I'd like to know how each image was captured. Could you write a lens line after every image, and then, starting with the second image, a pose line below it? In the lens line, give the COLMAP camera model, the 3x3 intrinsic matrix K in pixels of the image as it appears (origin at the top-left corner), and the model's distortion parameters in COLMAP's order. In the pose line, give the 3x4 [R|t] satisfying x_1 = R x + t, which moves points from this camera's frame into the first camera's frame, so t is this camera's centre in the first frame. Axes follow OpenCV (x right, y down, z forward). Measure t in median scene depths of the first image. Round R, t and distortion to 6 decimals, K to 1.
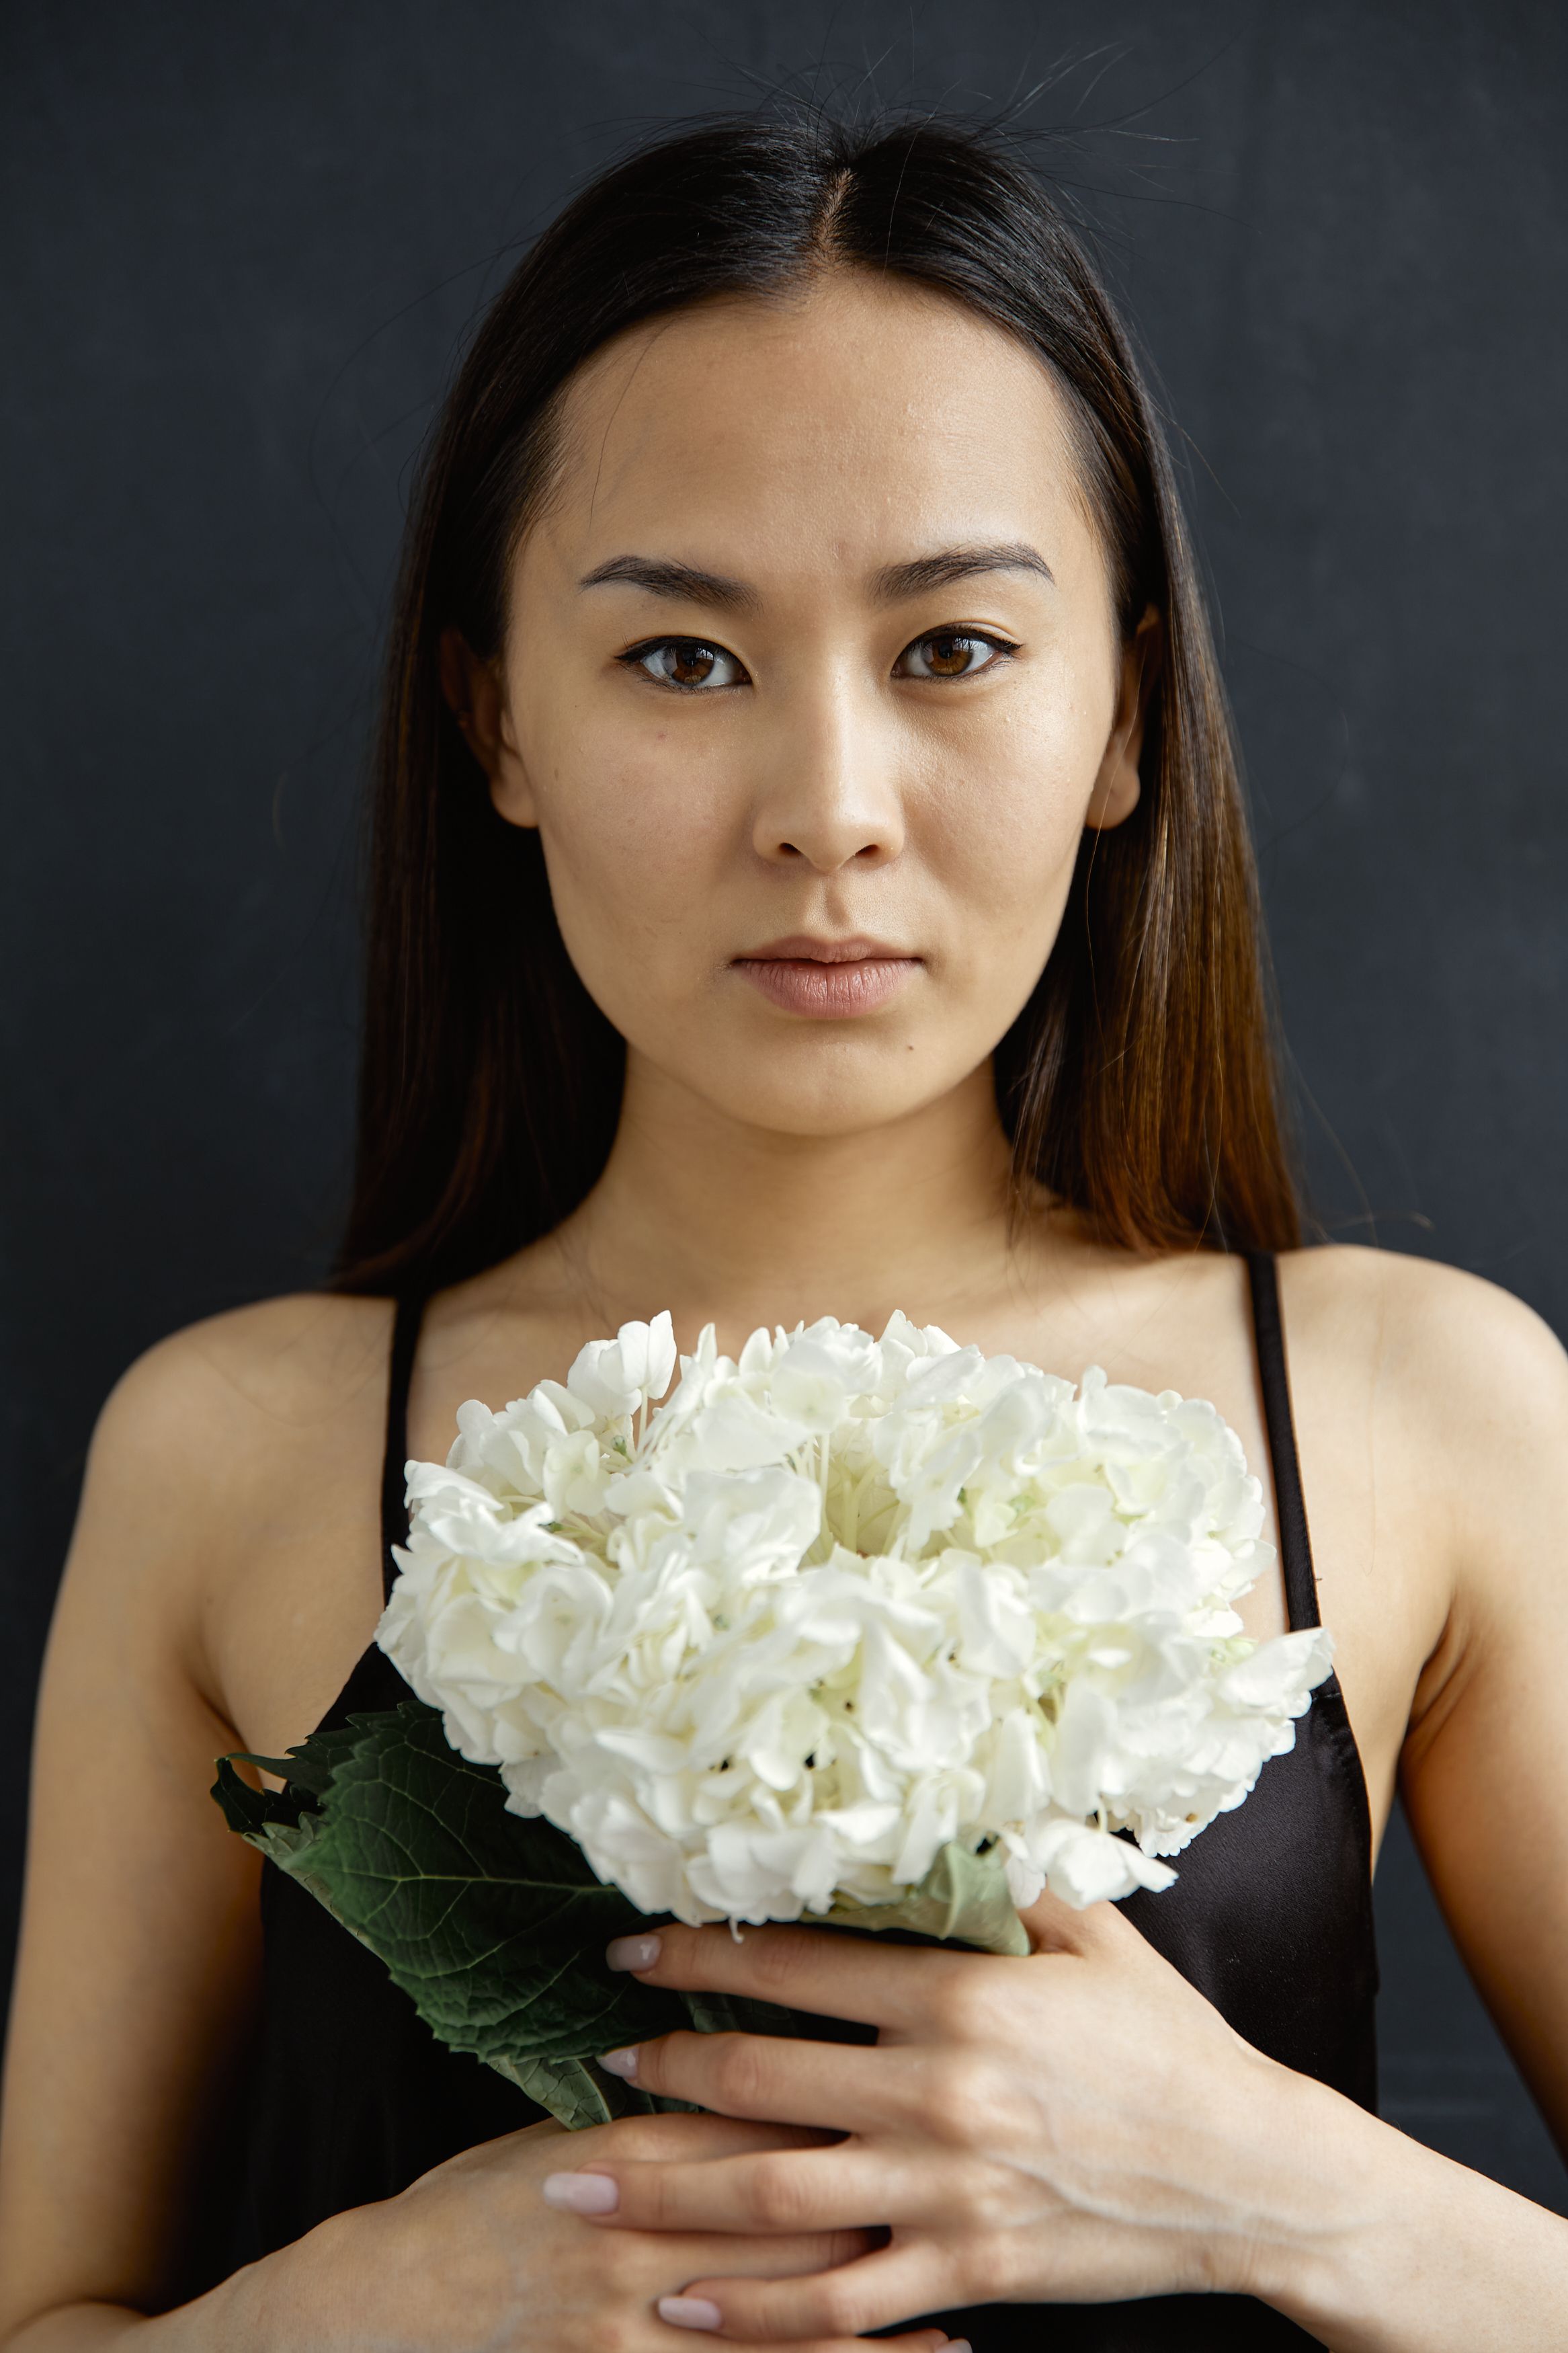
lens RADIAL K [[4119.6, 0, 784.0], [0, 4119.6, 1176.5], [0, 0, 1]] dist [0.571194, -3.386011]
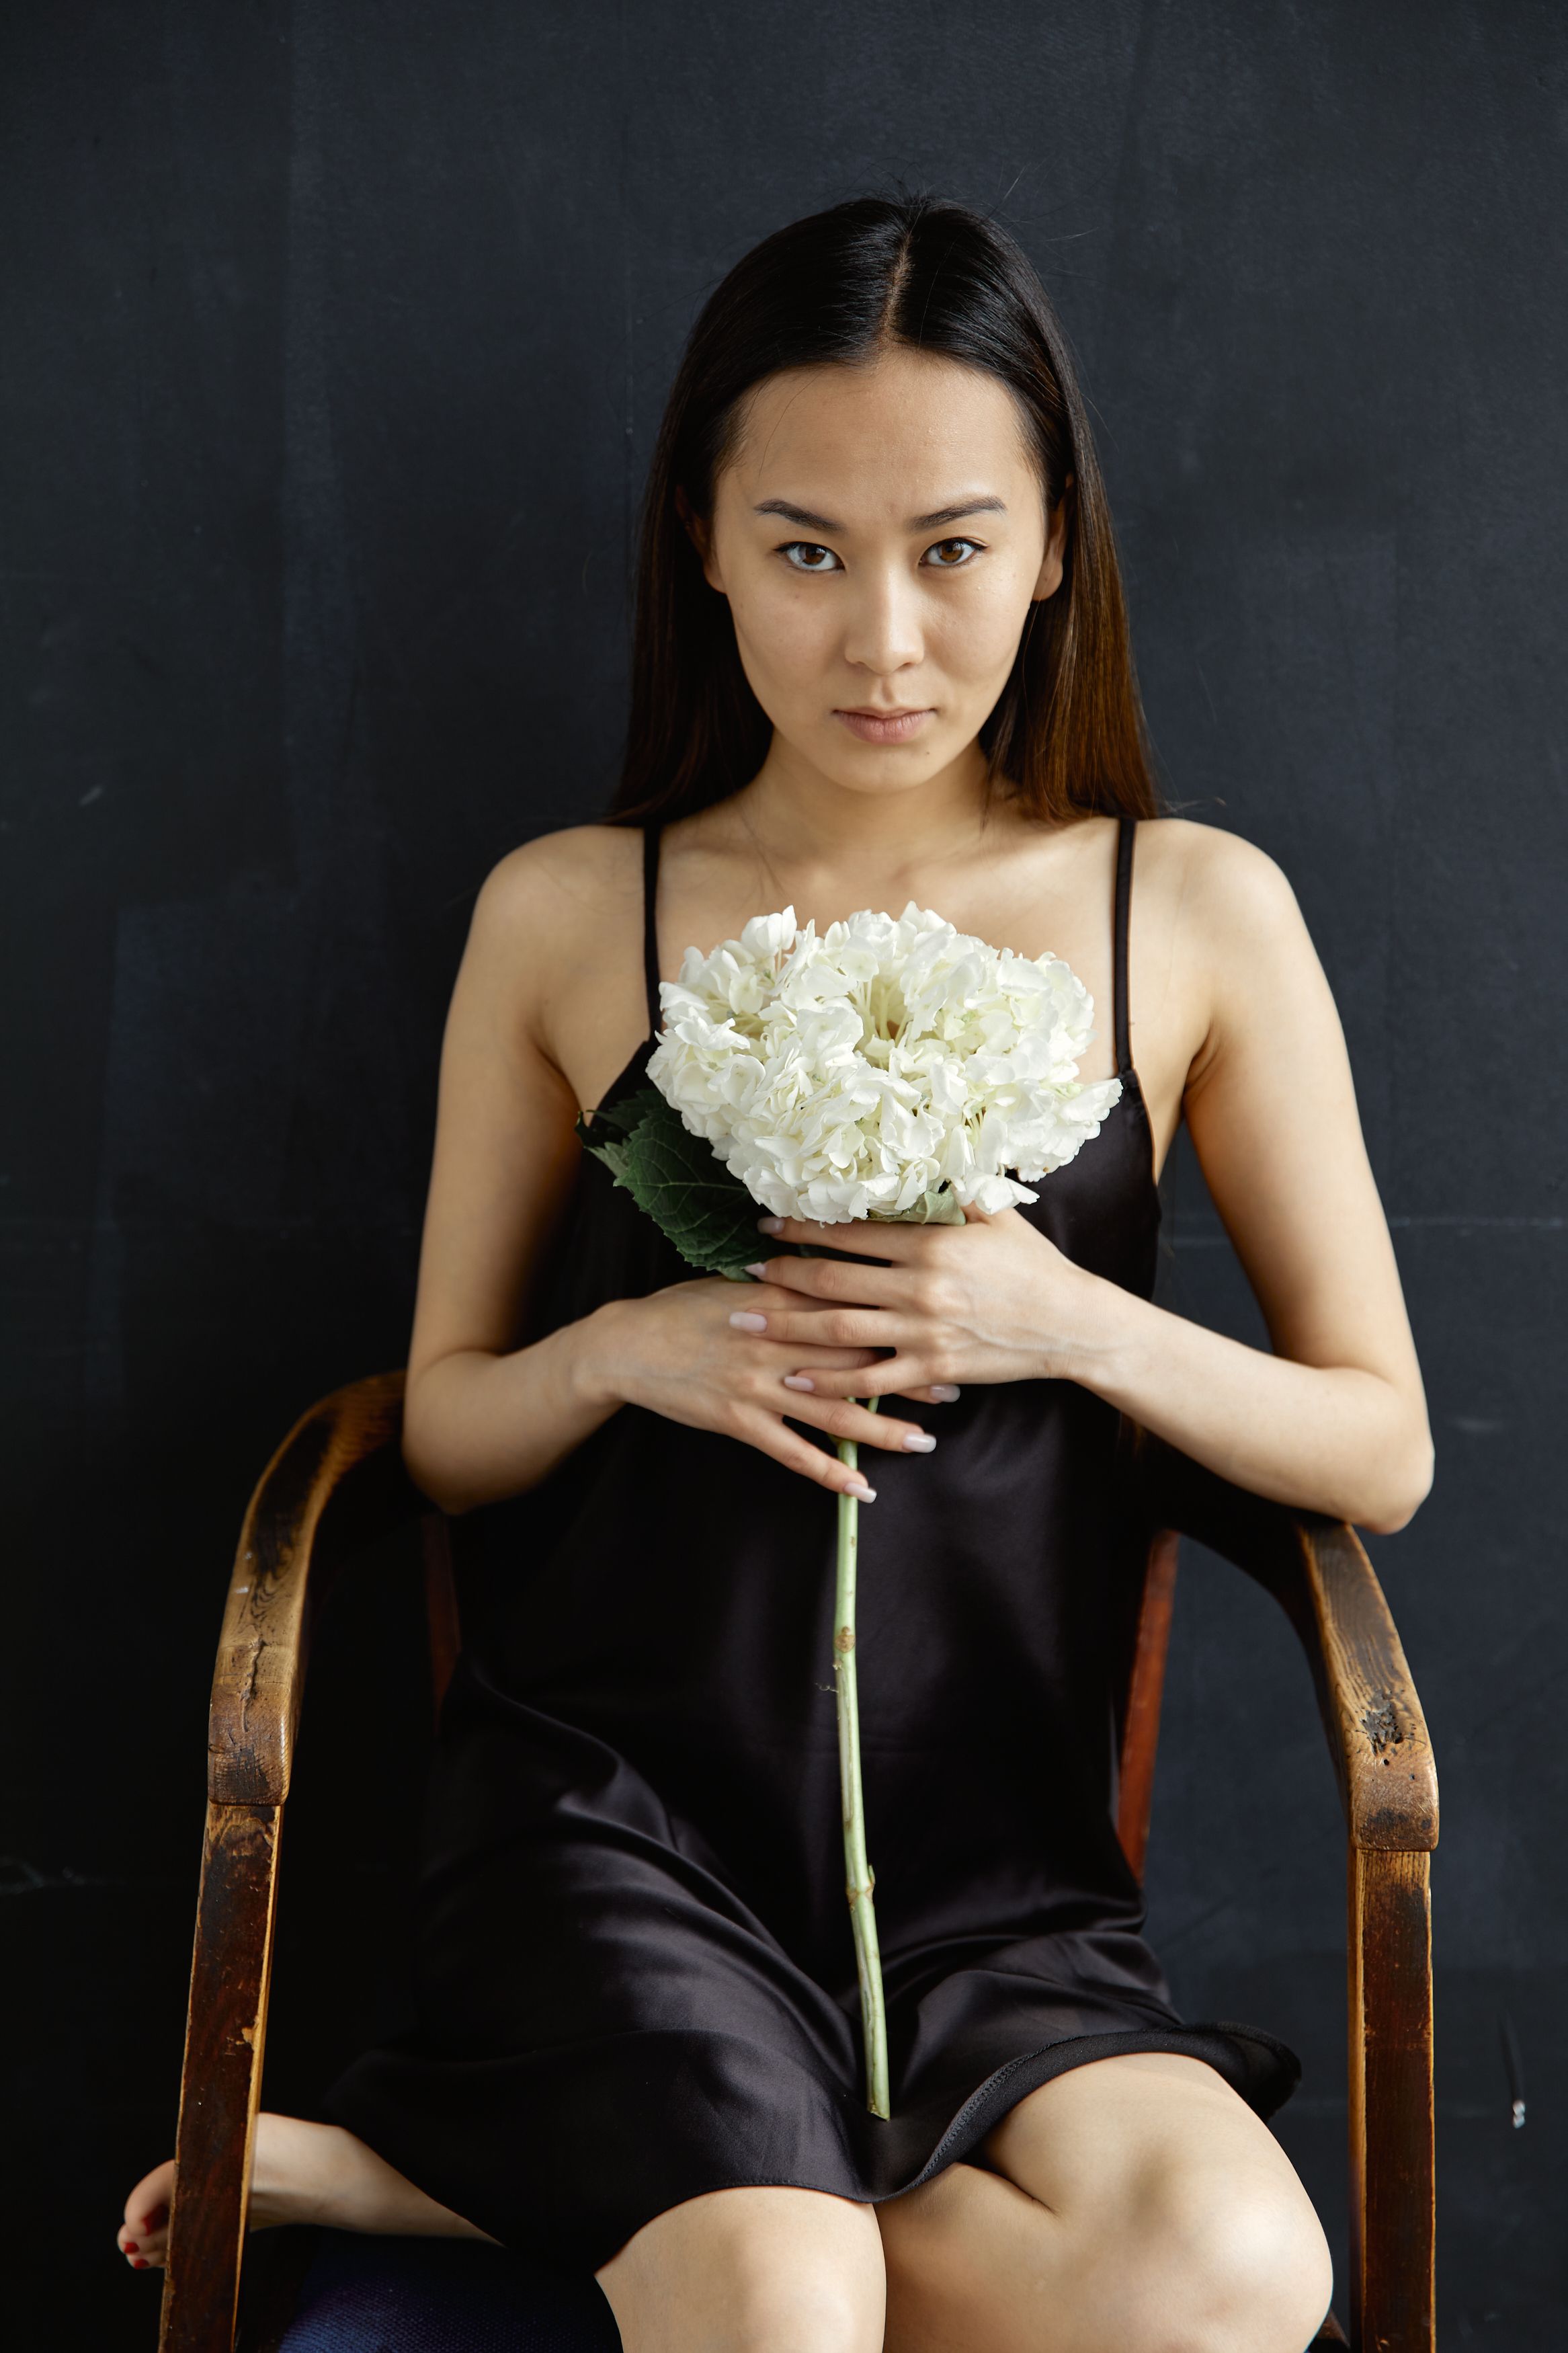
lens RADIAL K [[4119.6, 0, 784.0], [0, 4119.6, 1176.5], [0, 0, 1]] dist [0.571194, -3.386011]
pose [[0.999224, 0.023944, -0.031259, 0.032553], [-0.014786, 0.963943, 0.265698, -0.375952], [0.036494, -0.265030, 0.963549, -0.947561]]
